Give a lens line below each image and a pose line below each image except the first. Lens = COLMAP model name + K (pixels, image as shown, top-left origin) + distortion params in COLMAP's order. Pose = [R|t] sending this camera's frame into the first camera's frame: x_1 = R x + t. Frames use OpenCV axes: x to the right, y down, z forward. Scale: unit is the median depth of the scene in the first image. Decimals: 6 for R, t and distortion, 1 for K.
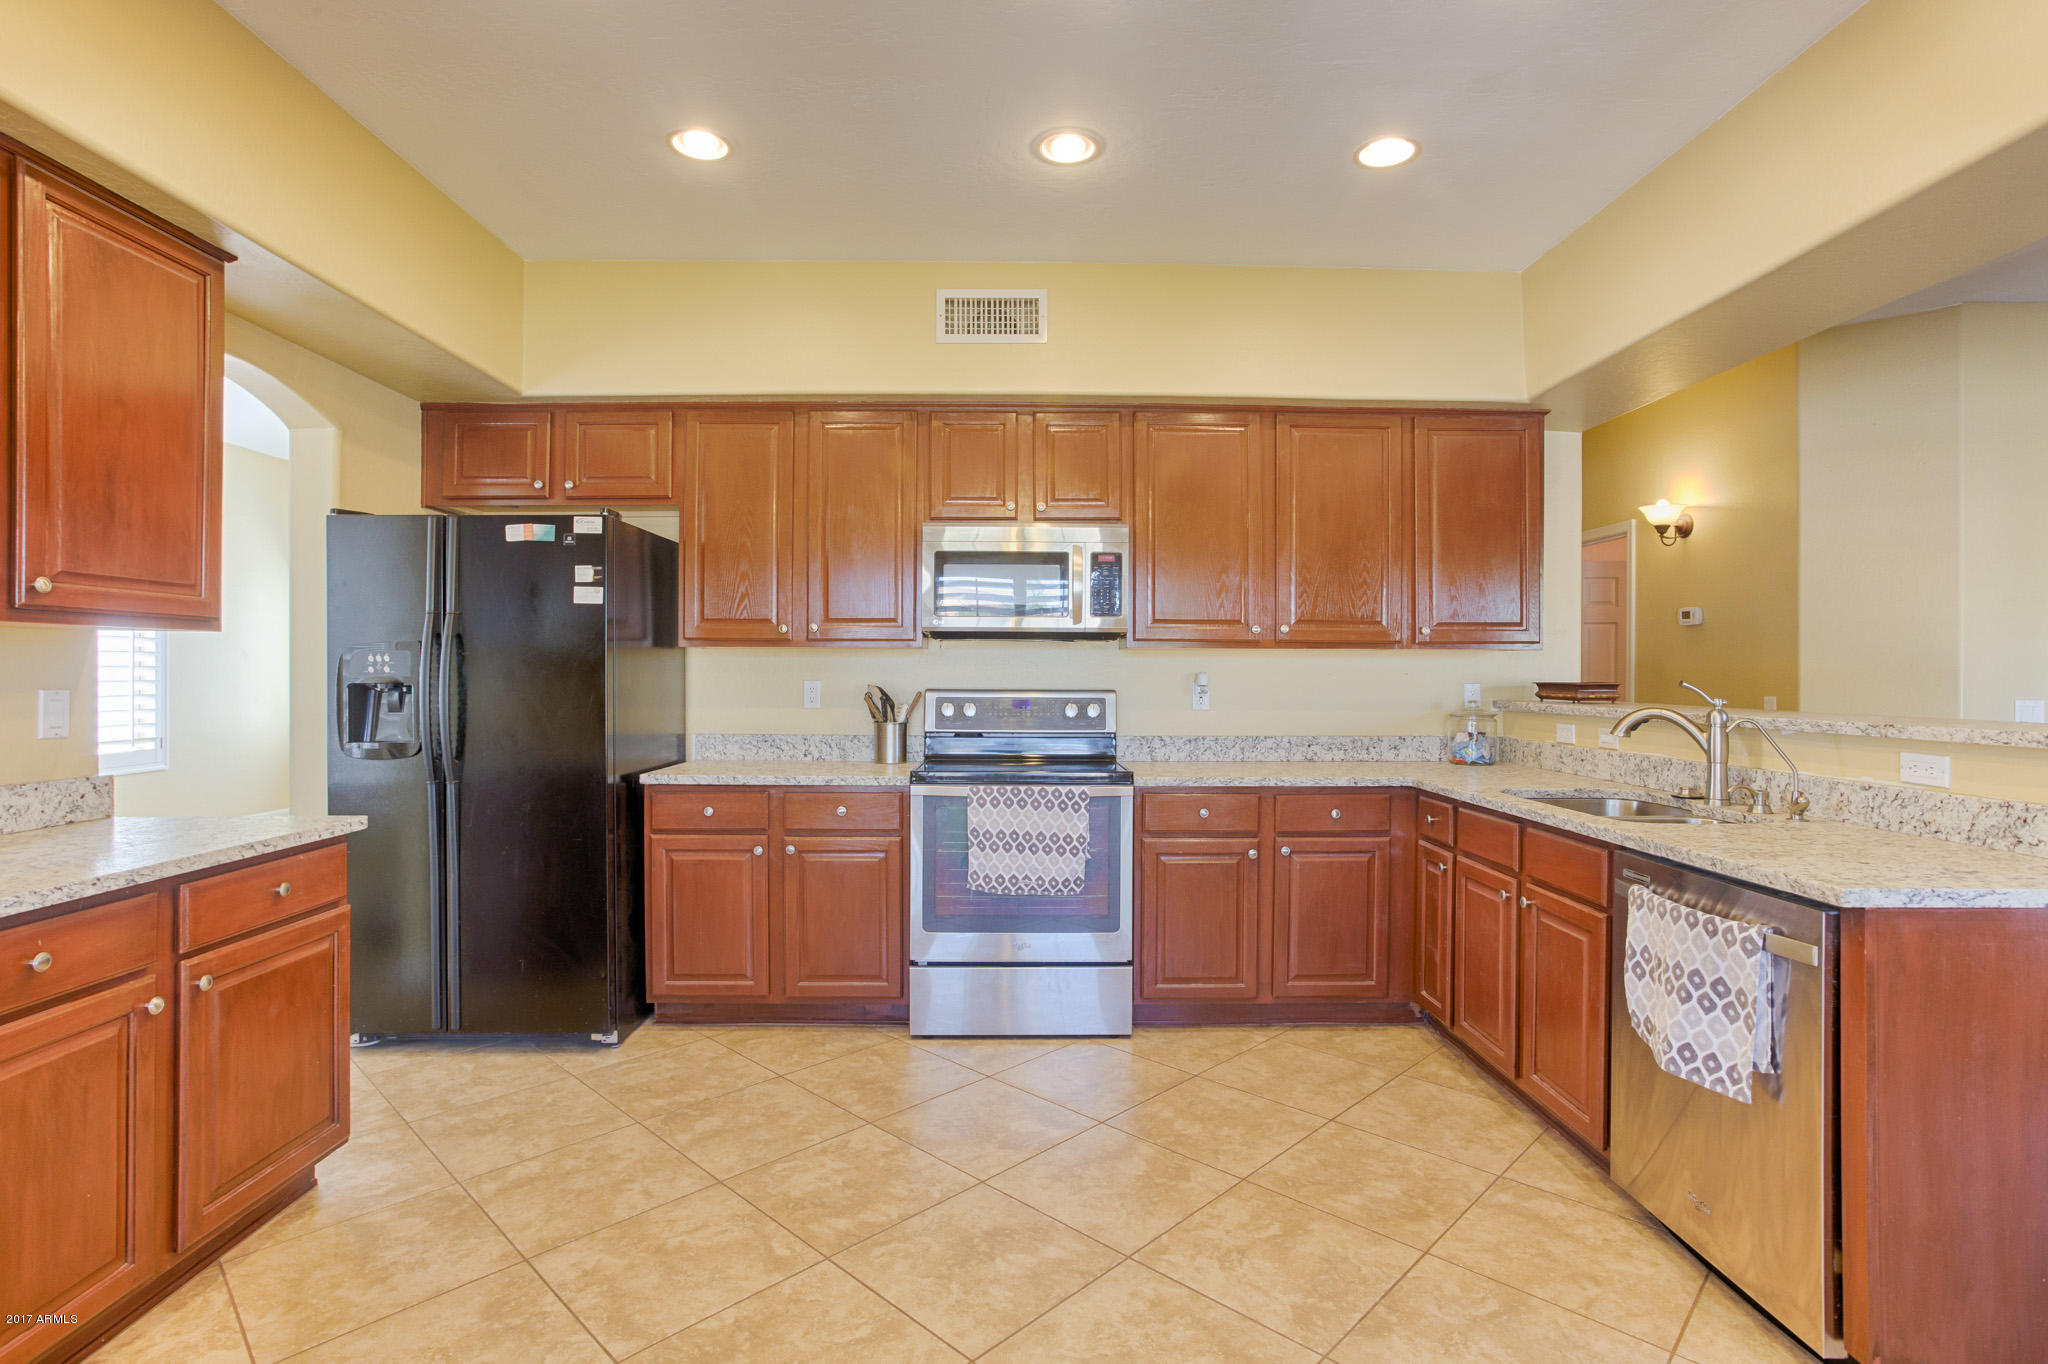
lens RADIAL K [[996.5, 0, 1023.5], [0, 996.5, 671.2], [0, 0, 1]] dist [-0.059851, 0.036639]
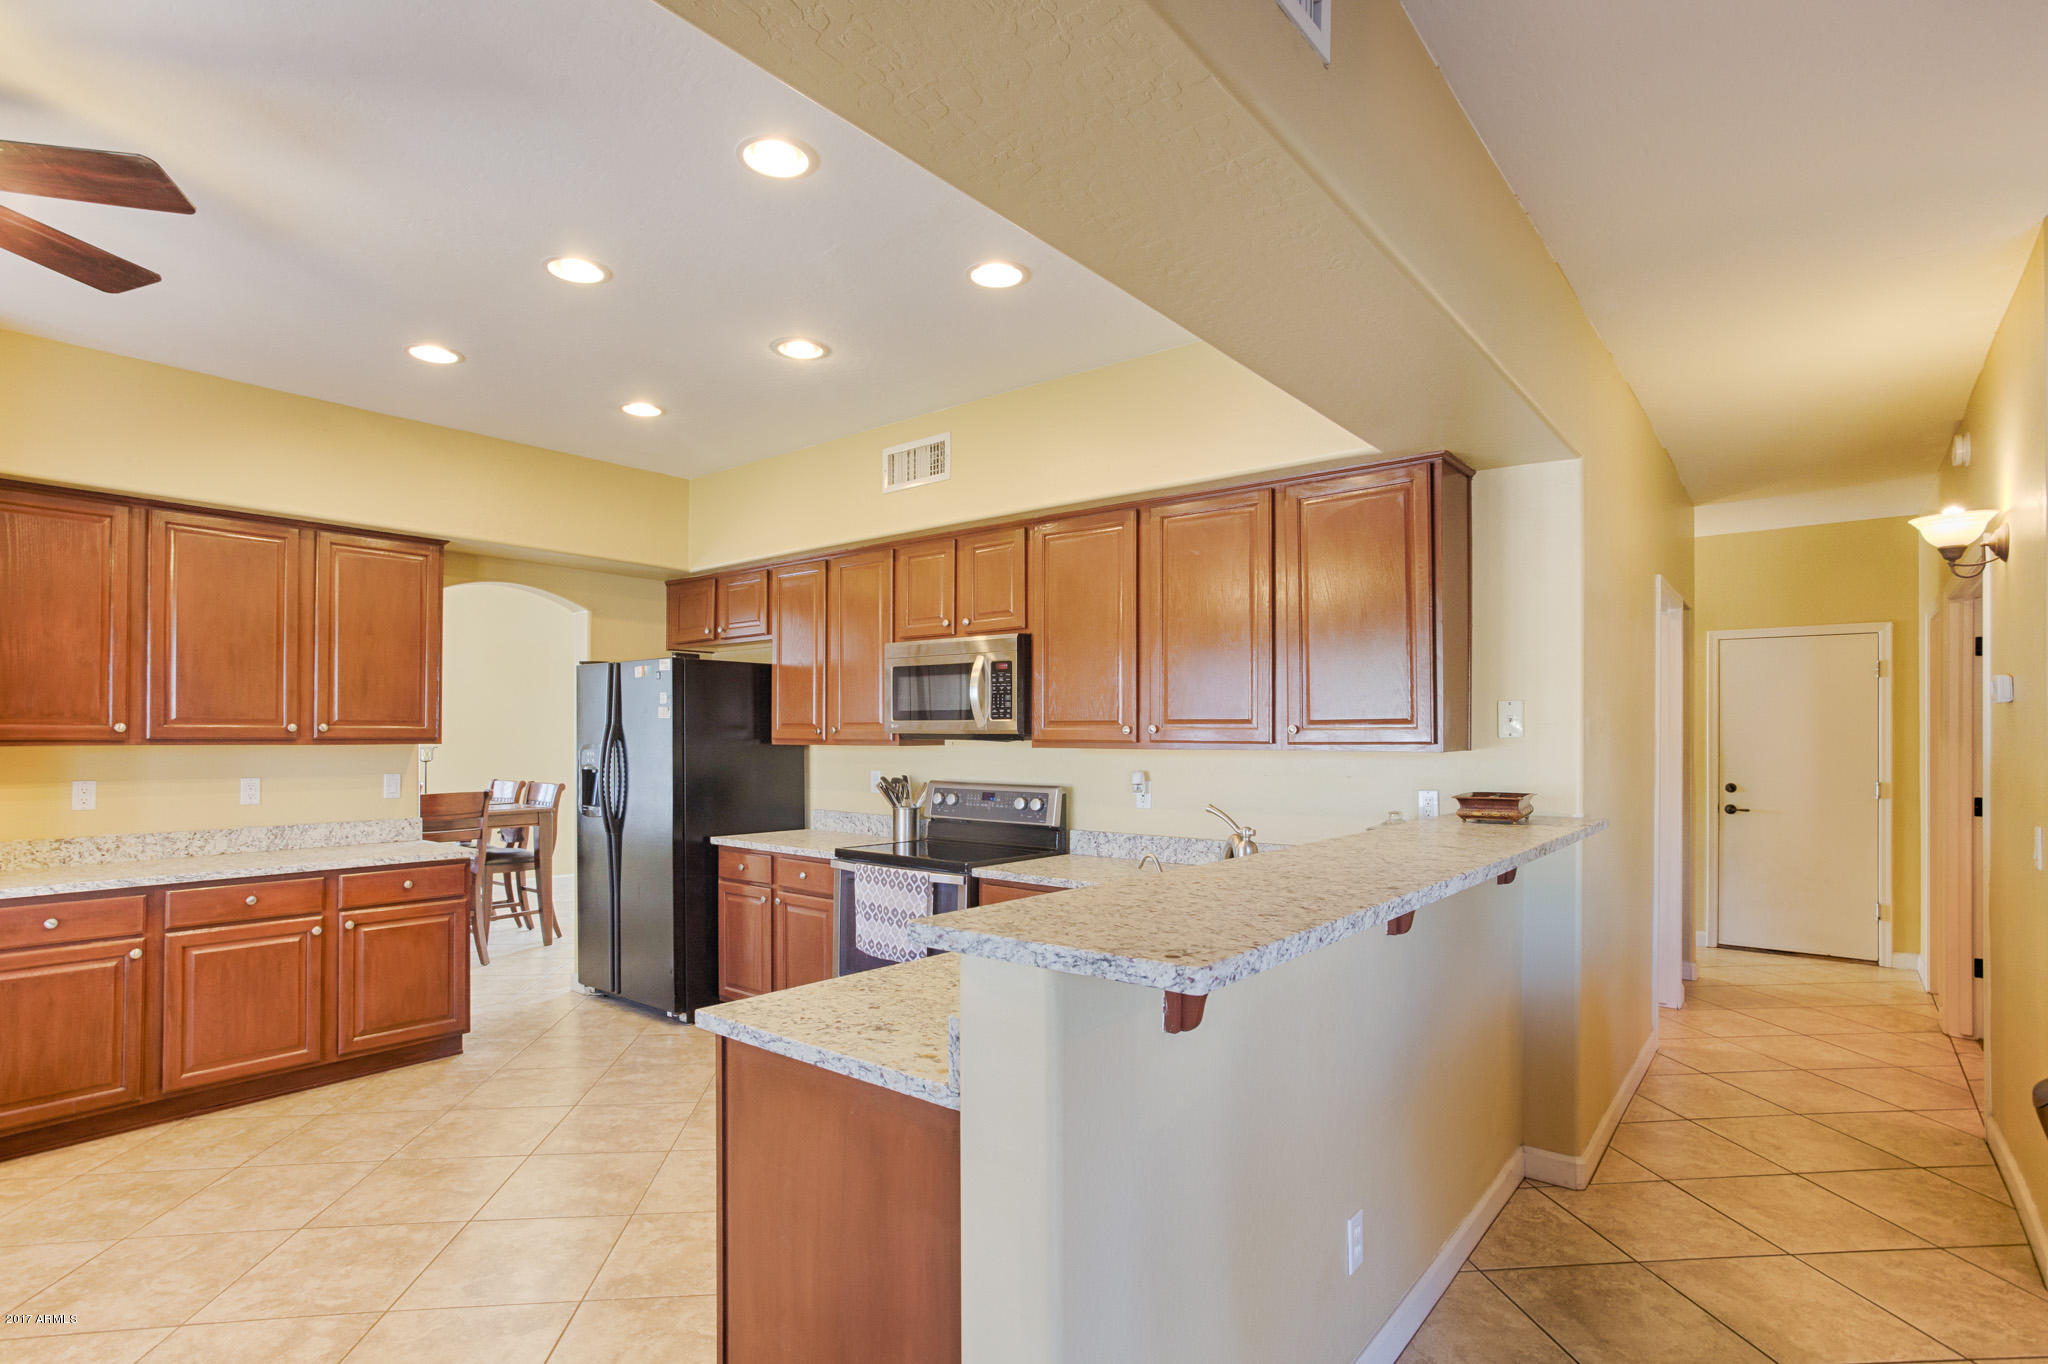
lens RADIAL K [[1017.1, 0, 1018.6], [0, 1017.1, 723.8], [0, 0, 1]] dist [-0.061803, 0.038504]
pose [[0.769652, -0.008069, -0.638412, 0.874110], [0.001020, 0.999934, -0.011410, -0.040334], [0.638462, 0.008130, 0.769610, 0.168424]]
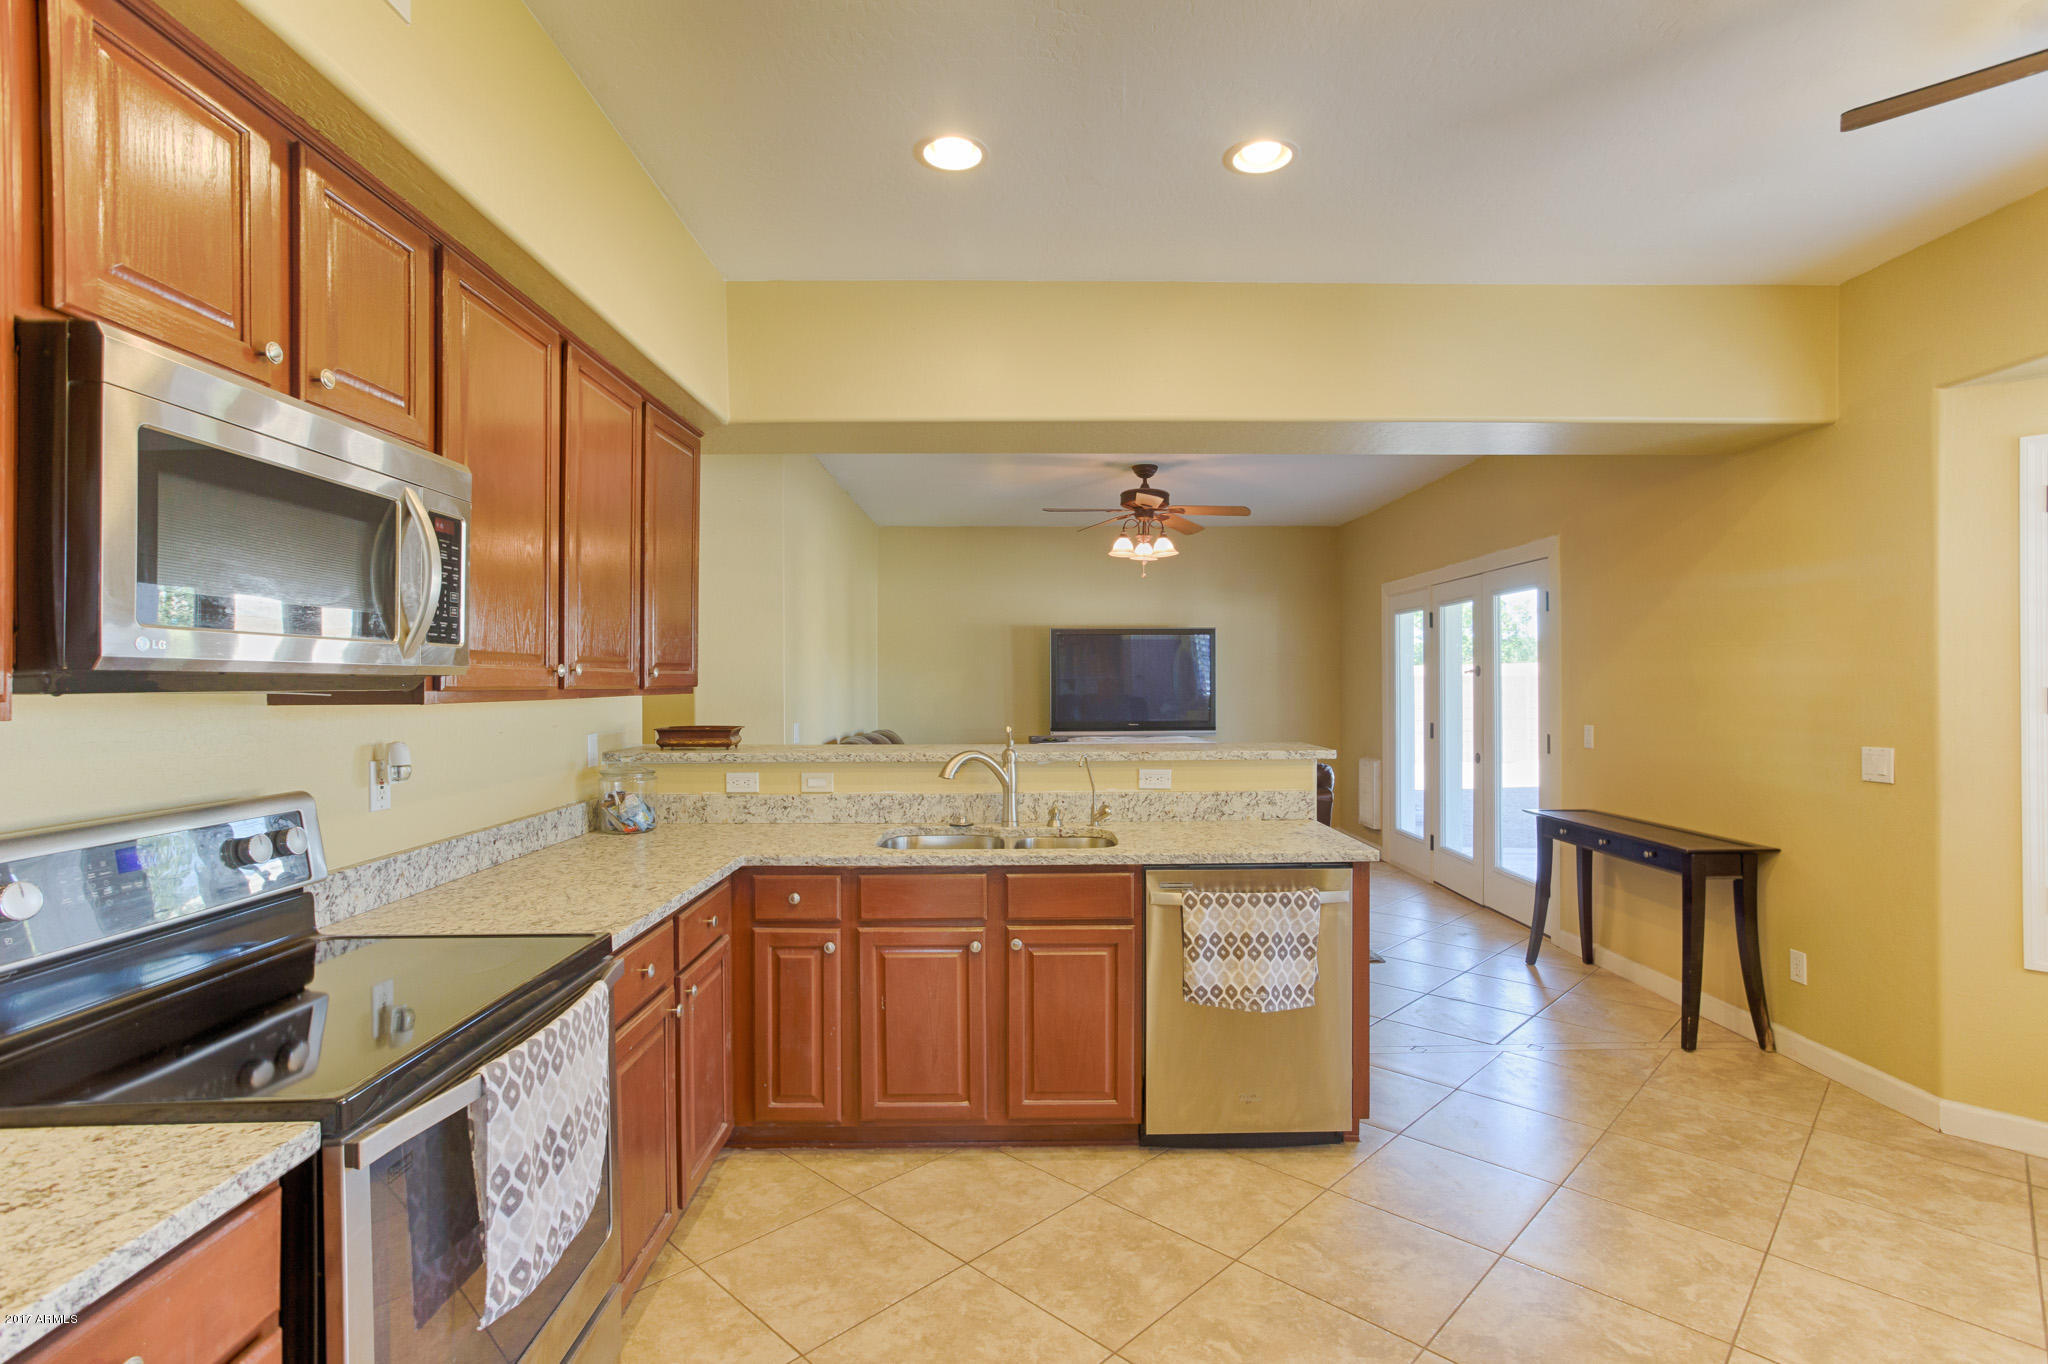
lens RADIAL K [[997.0, 0, 1024.0], [0, 997.0, 682.0], [0, 0, 1]] dist [-0.056464, 0.036933]
pose [[0.002263, -0.004203, 0.999989, -0.433200], [0.001538, 0.999990, 0.004200, -0.039787], [-0.999996, 0.001529, 0.002269, 0.770509]]
